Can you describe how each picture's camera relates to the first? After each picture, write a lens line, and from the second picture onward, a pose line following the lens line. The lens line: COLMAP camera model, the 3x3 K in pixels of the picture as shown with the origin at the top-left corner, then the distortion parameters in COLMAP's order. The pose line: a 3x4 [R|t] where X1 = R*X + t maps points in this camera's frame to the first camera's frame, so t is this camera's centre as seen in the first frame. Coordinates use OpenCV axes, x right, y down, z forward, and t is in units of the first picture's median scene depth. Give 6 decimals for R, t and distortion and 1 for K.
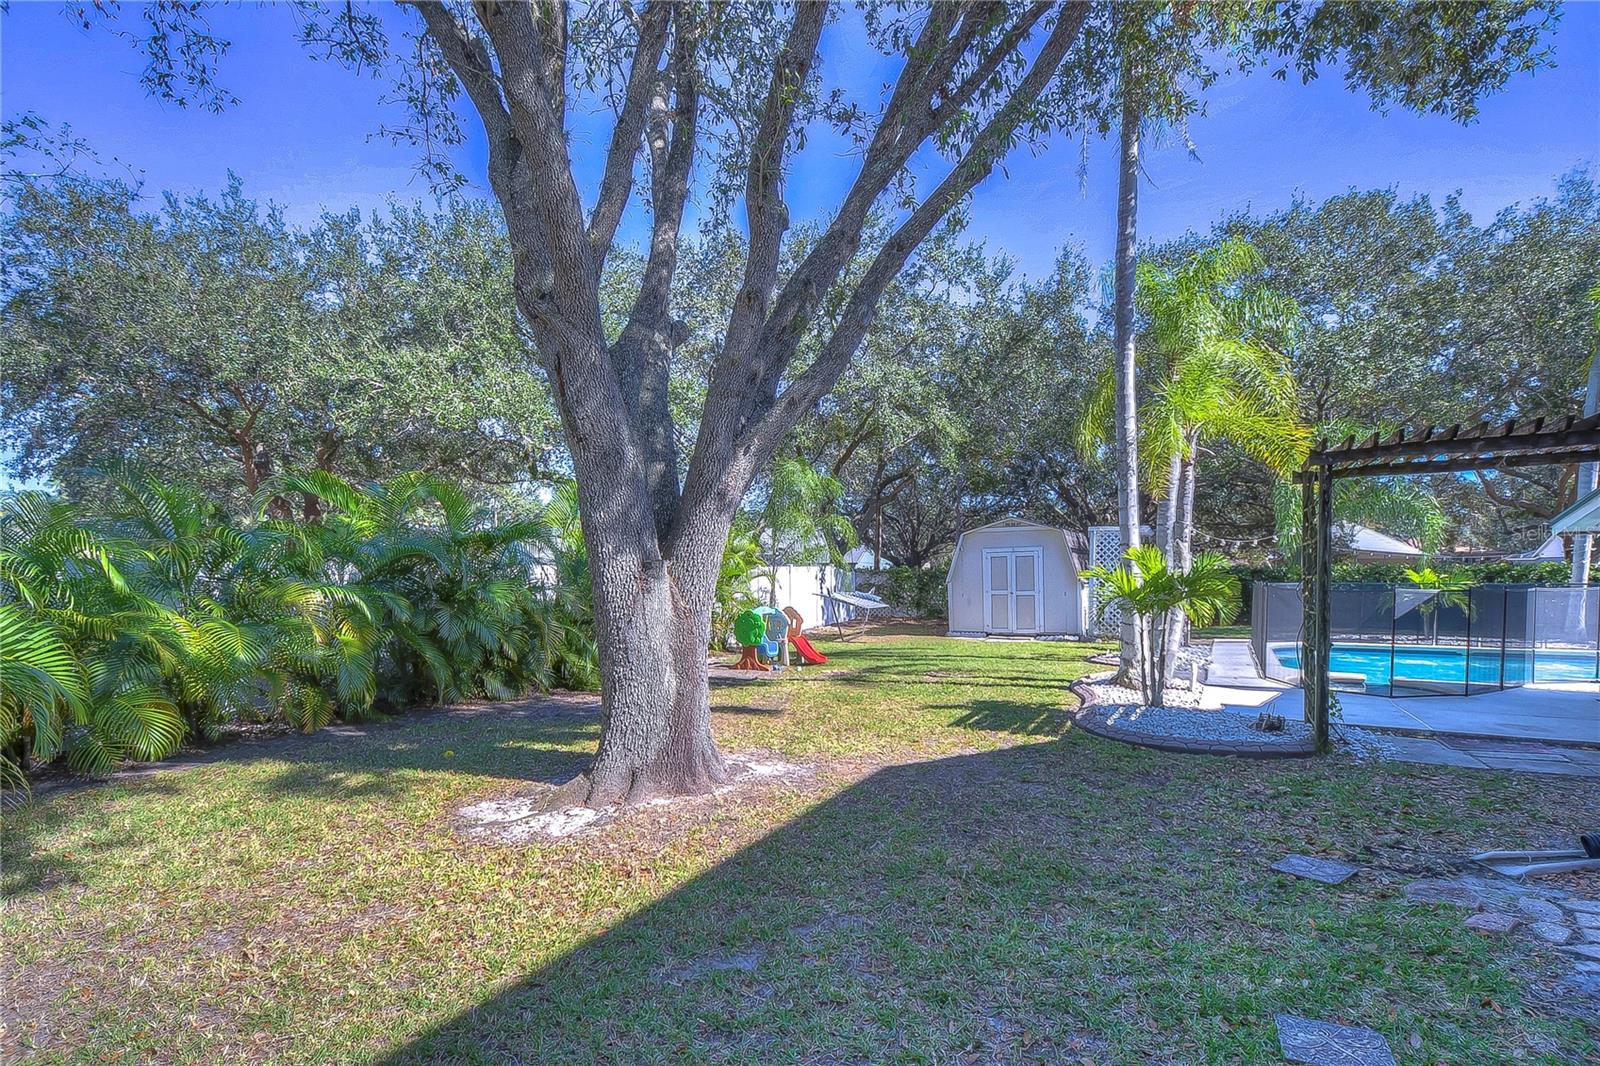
lens RADIAL K [[735.0, 0, 800.8], [0, 735.0, 582.4], [0, 0, 1]] dist [0.012474, -0.009599]
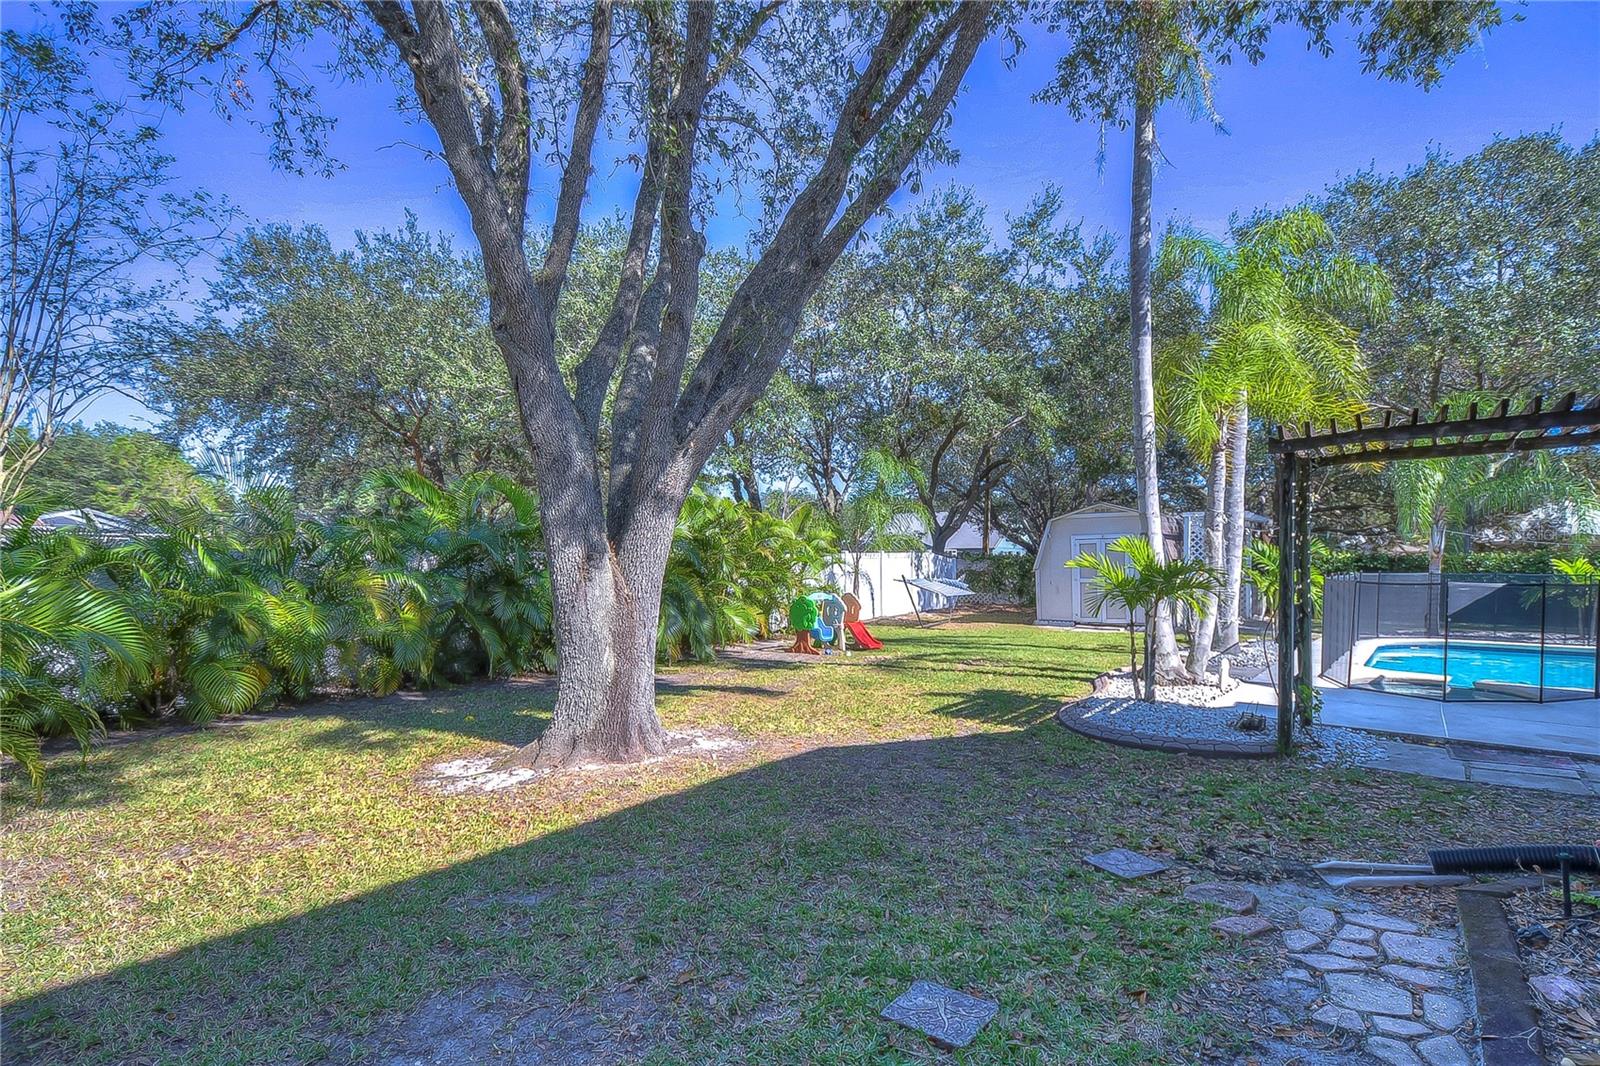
lens RADIAL K [[726.0, 0, 803.2], [0, 726.0, 552.9], [0, 0, 1]] dist [0.010492, -0.008809]
pose [[0.984889, 0.002380, -0.173168, 0.220886], [-0.005860, 0.999791, -0.019586, -0.006682], [0.173086, 0.020304, 0.984697, -0.031578]]
